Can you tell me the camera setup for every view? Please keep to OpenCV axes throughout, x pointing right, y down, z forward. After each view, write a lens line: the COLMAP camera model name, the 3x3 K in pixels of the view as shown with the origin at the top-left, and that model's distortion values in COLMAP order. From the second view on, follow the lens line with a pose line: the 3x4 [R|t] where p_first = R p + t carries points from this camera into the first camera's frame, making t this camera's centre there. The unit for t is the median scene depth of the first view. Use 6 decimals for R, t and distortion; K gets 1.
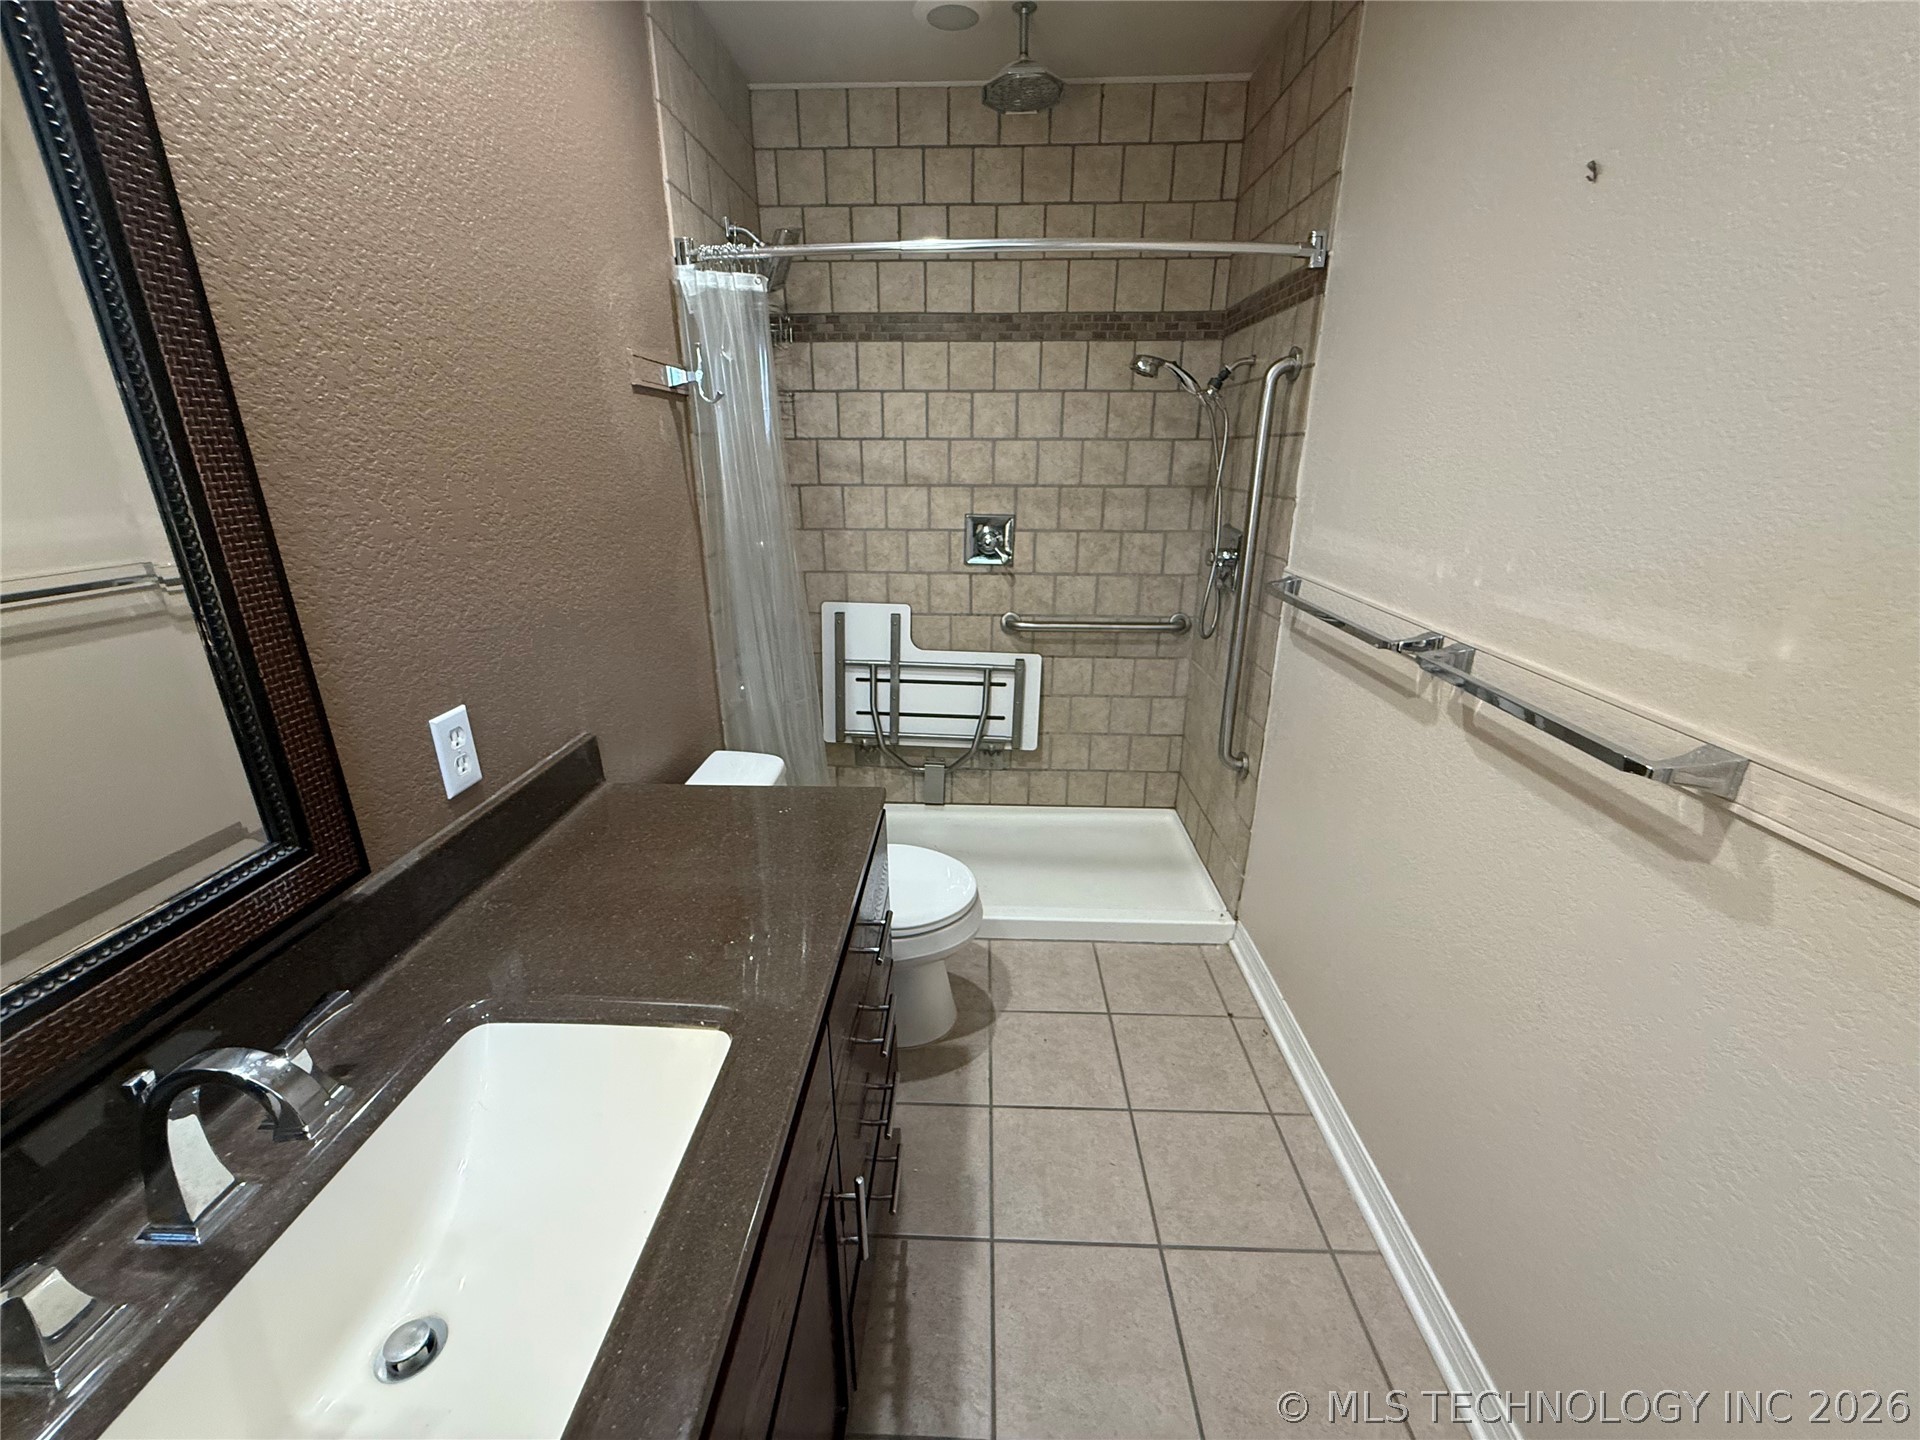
lens RADIAL K [[768.1, 0, 952.1], [0, 768.1, 719.5], [0, 0, 1]] dist [-0.000944, 0.000273]
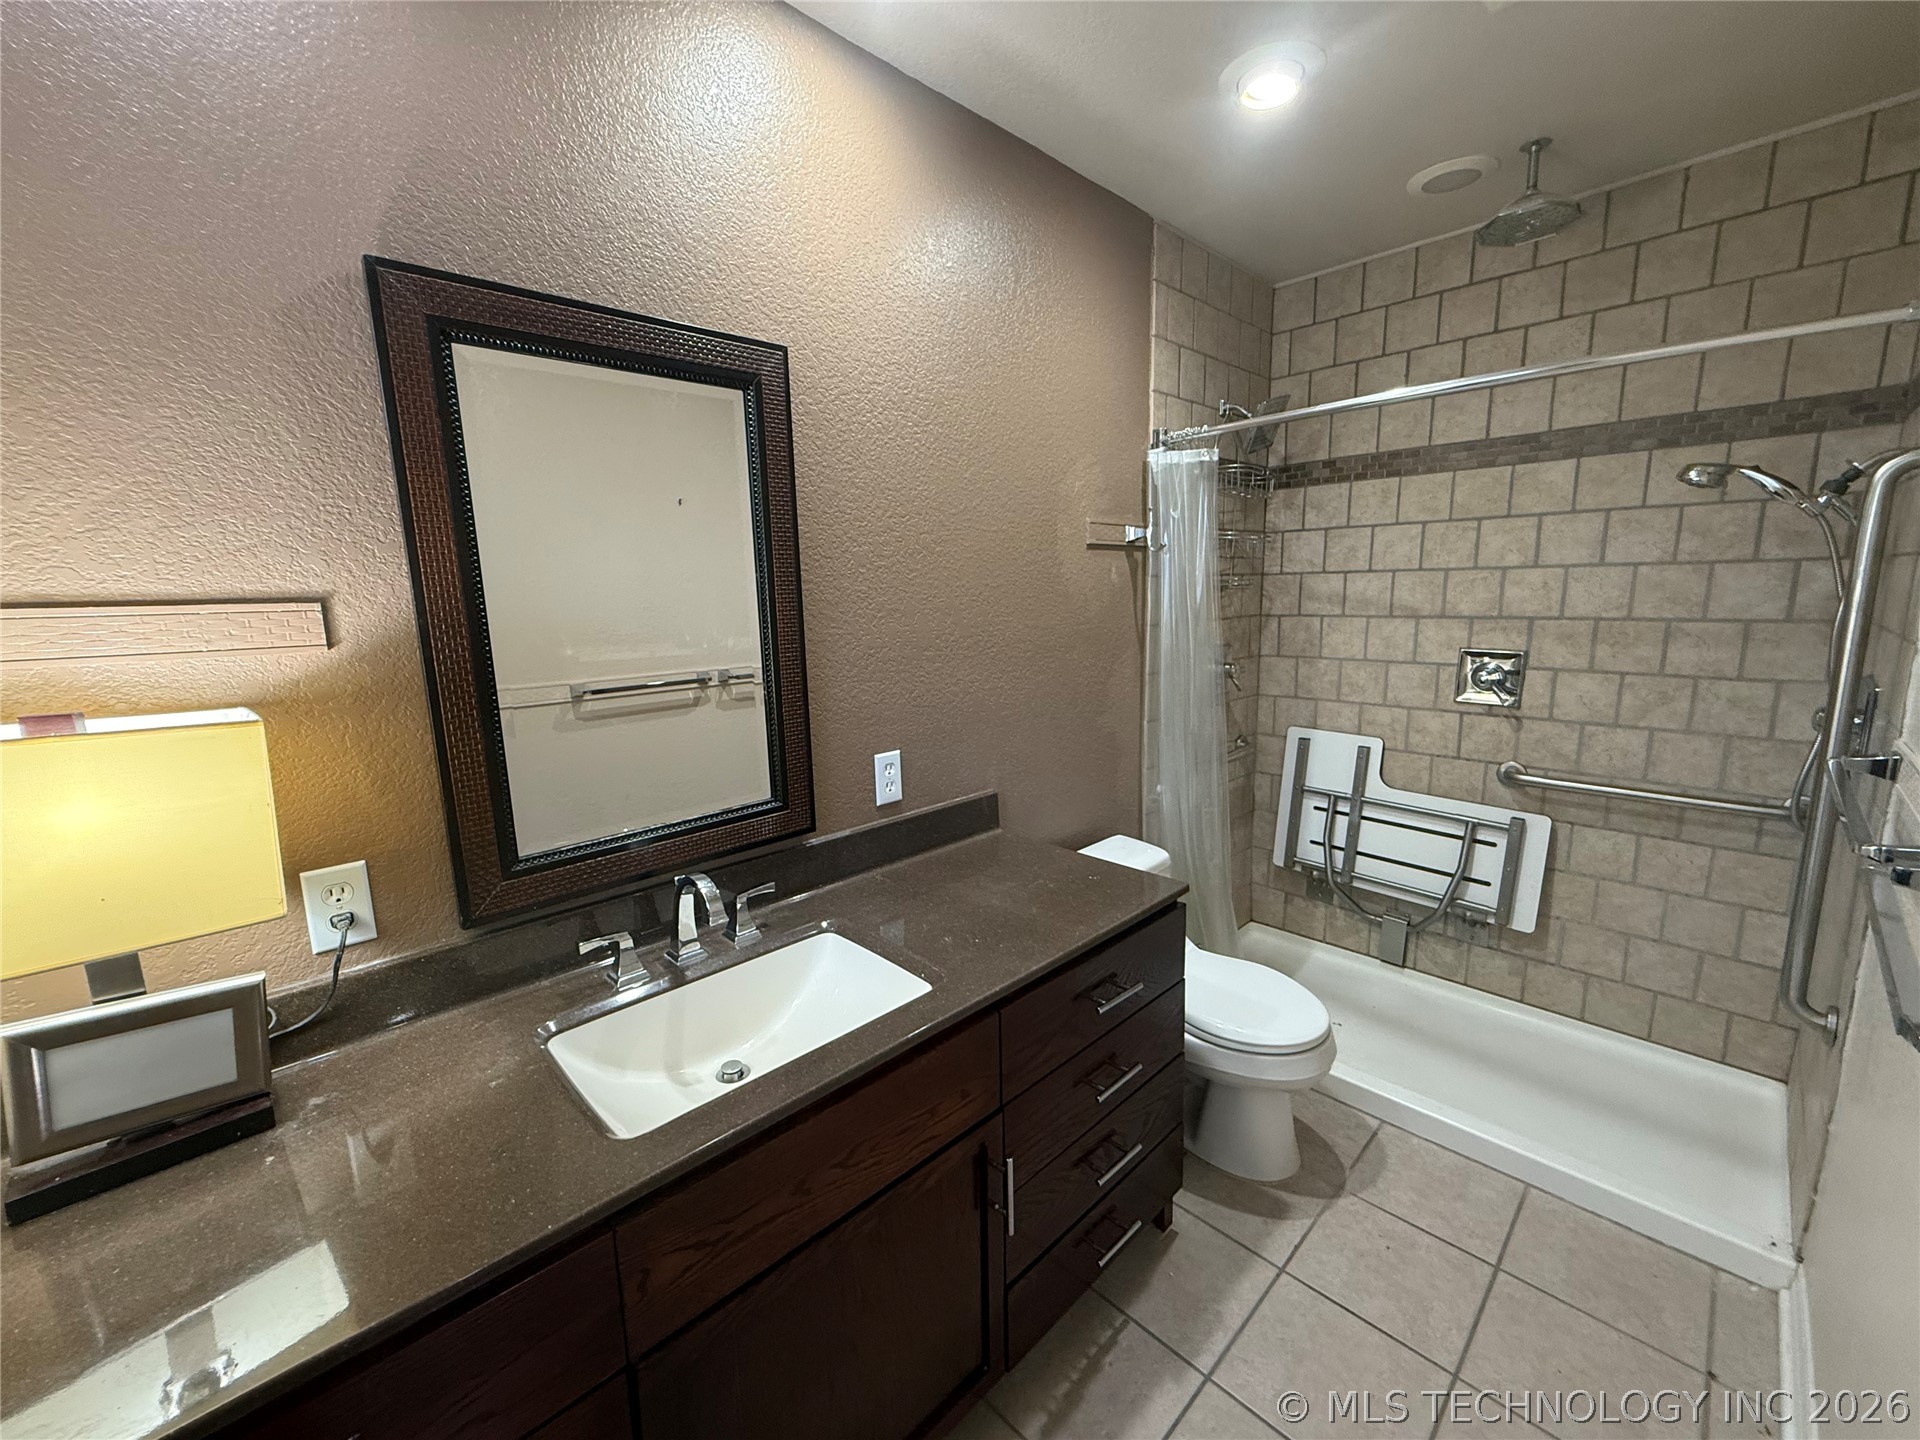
lens RADIAL K [[768.1, 0, 952.1], [0, 768.1, 719.5], [0, 0, 1]] dist [-0.000944, 0.000273]
pose [[0.719529, 0.100545, -0.687145, 0.221958], [-0.205838, 0.975878, -0.072746, 0.004886], [0.663256, 0.193783, 0.722869, -0.038302]]
